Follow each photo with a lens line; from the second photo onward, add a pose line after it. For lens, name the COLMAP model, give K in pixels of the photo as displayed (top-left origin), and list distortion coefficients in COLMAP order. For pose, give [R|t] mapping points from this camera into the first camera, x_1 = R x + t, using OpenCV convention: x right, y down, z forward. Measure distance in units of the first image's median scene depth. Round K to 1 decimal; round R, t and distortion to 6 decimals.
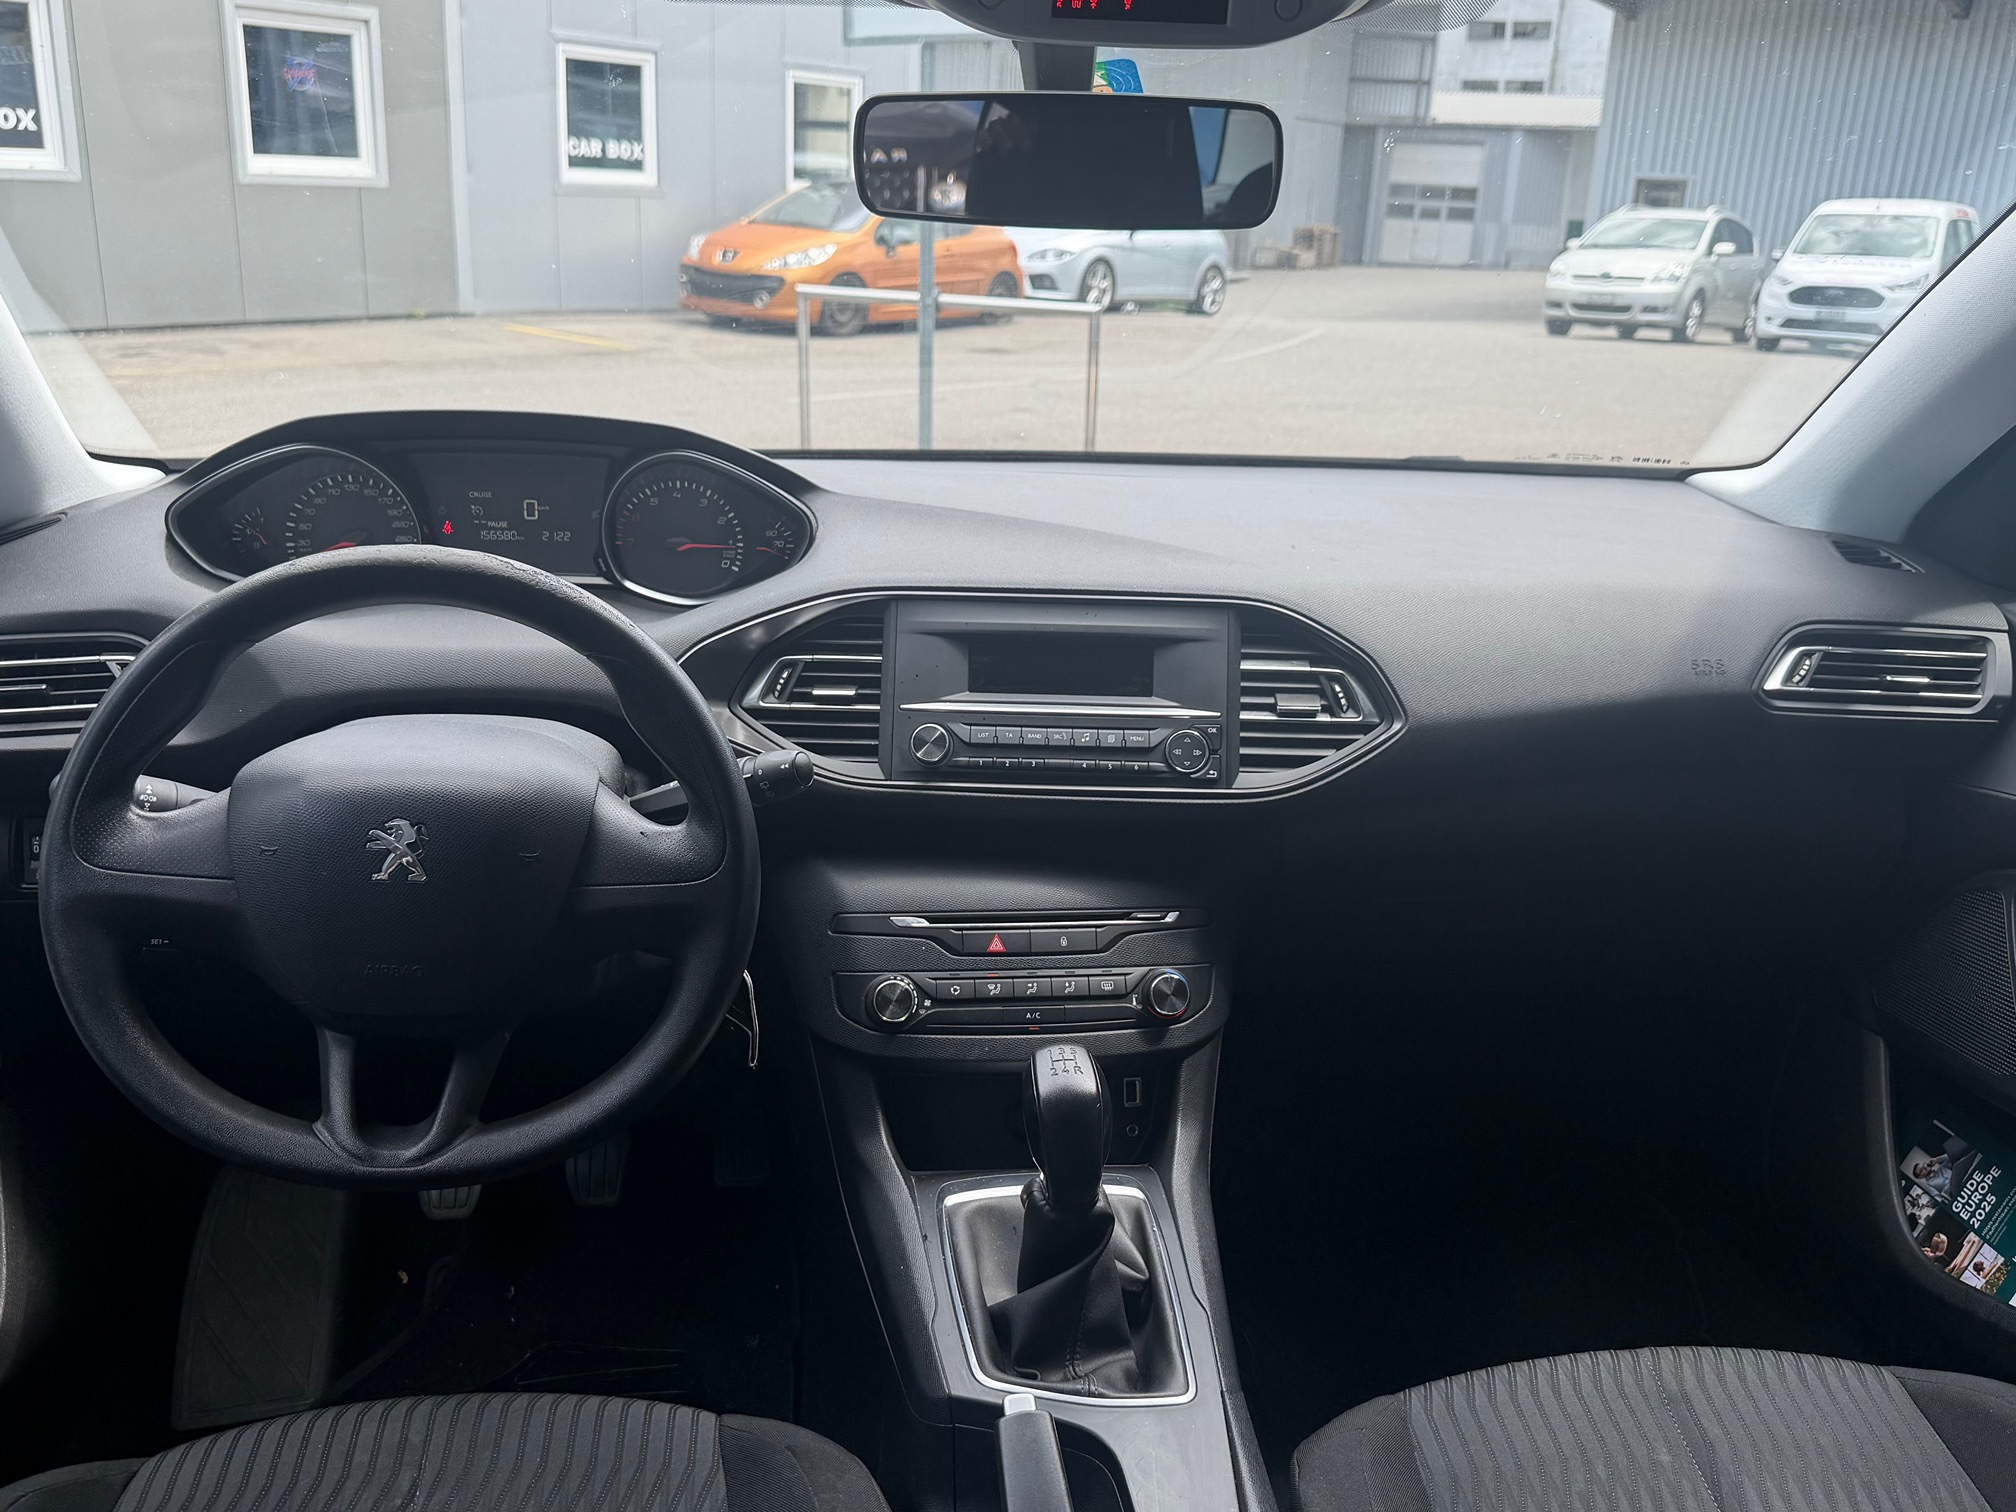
lens RADIAL K [[1760.5, 0, 1008.0], [0, 1760.5, 756.0], [0, 0, 1]] dist [0.187356, -0.341717]
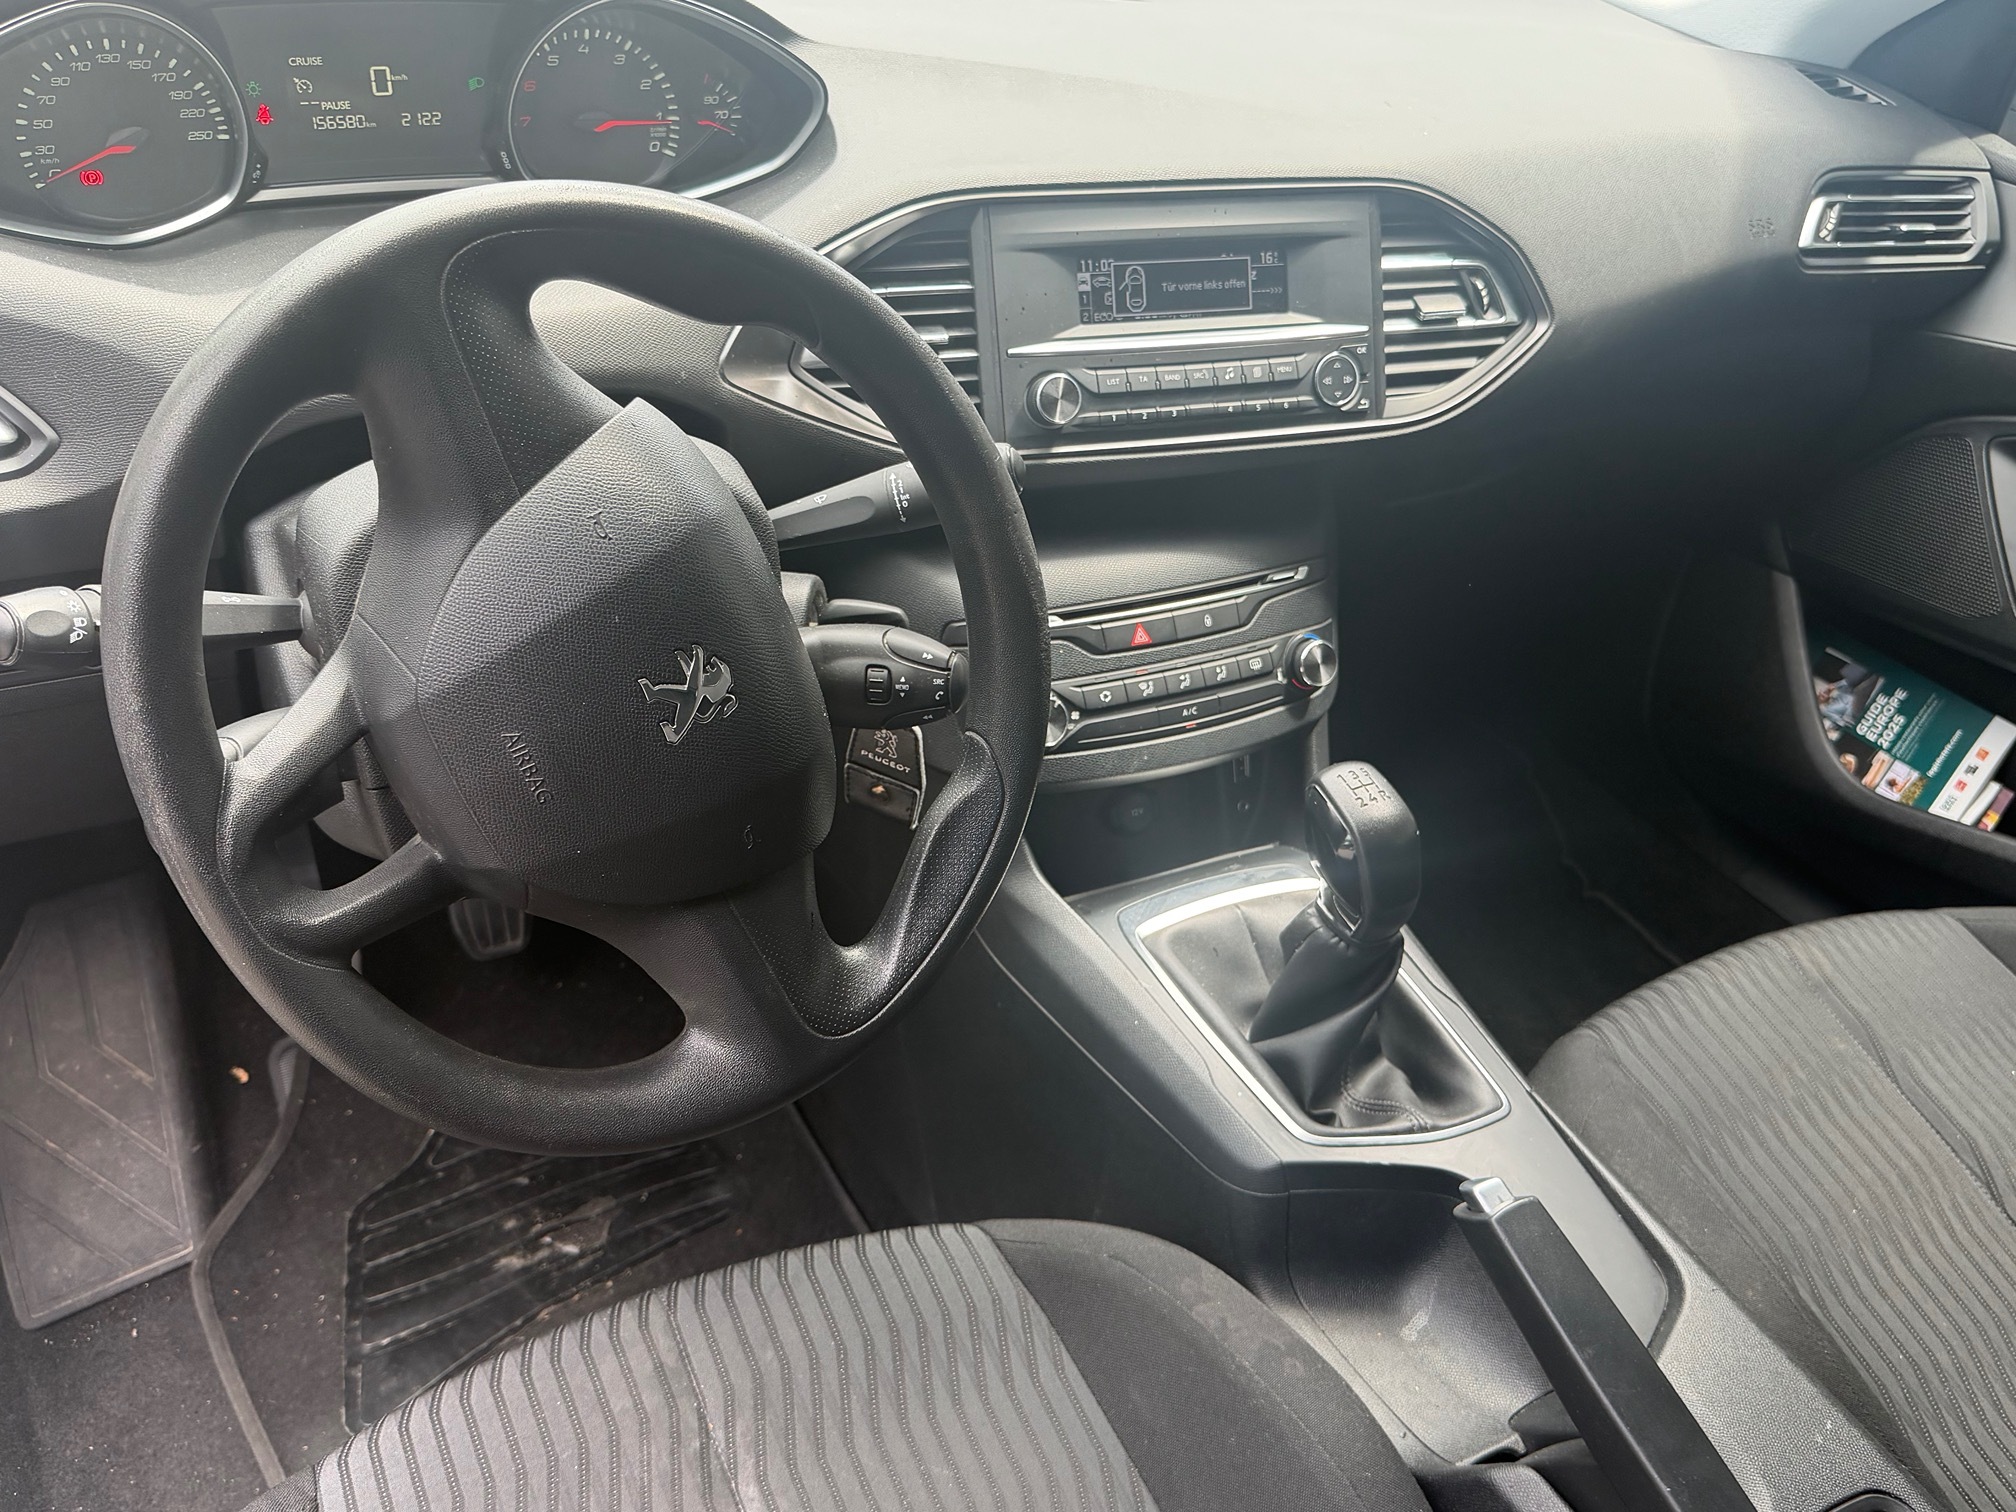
lens RADIAL K [[1741.2, 0, 1008.0], [0, 1741.2, 756.0], [0, 0, 1]] dist [0.060533, -0.091470]
pose [[0.934231, -0.154957, 0.321249, -0.305187], [0.057976, 0.954690, 0.291901, -0.074455], [-0.351925, -0.254078, 0.900884, 0.239732]]
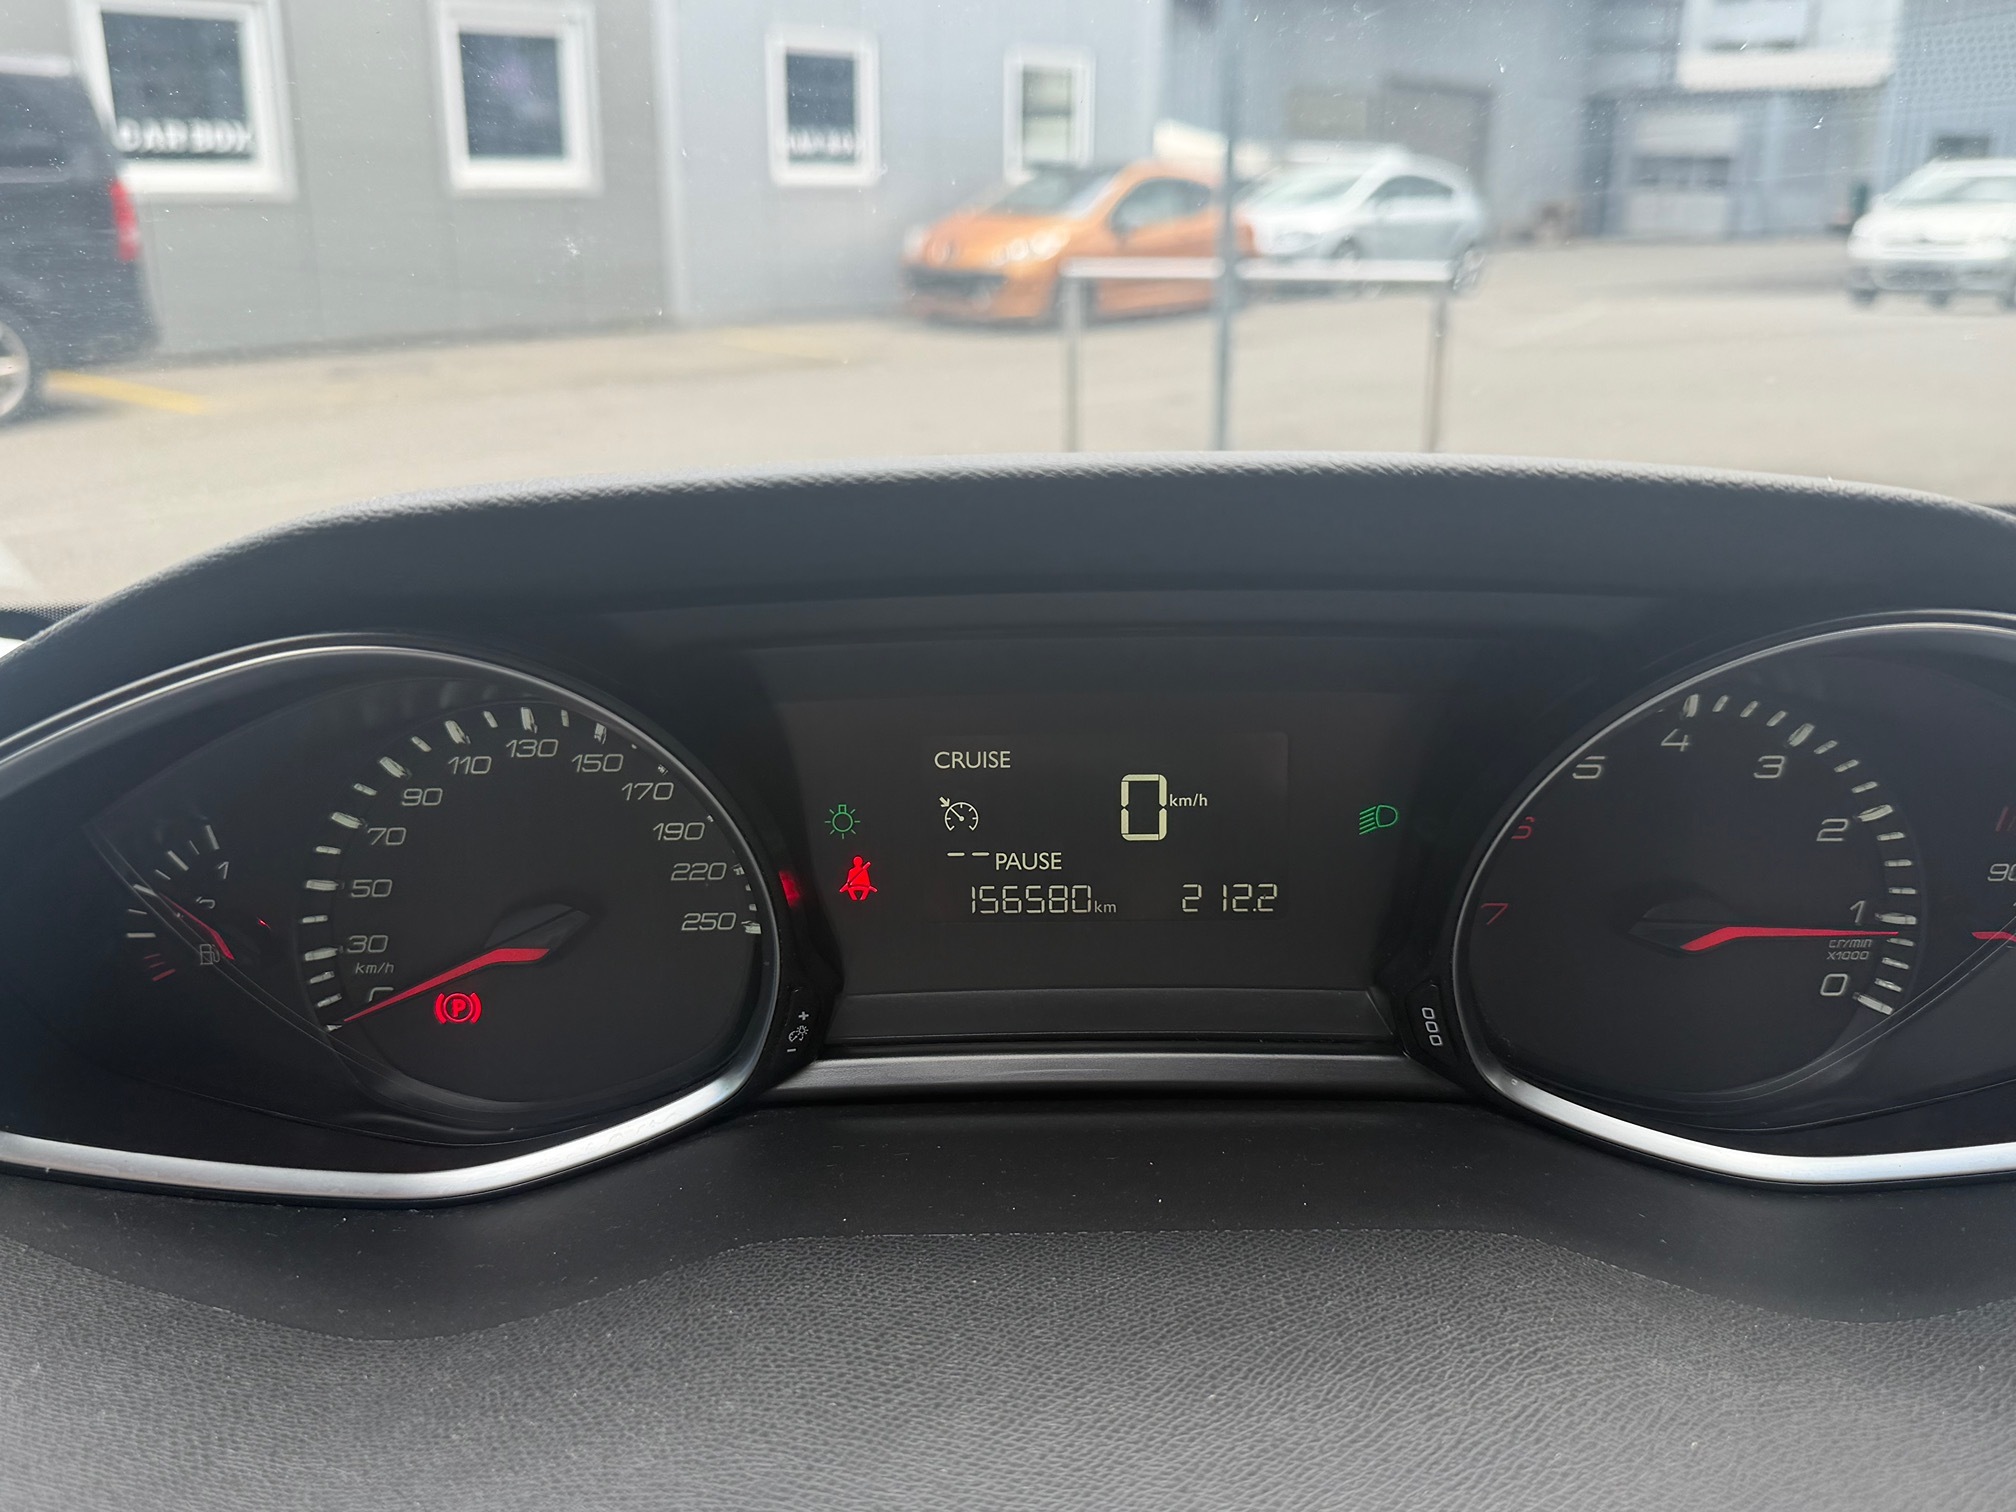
lens RADIAL K [[1790.0, 0, 1008.0], [0, 1790.0, 756.0], [0, 0, 1]] dist [0.093508, -0.153424]
pose [[0.993914, -0.004090, -0.110085, -0.262308], [0.003971, 0.999991, -0.001297, -0.148270], [0.110089, 0.000852, 0.993921, 0.734379]]
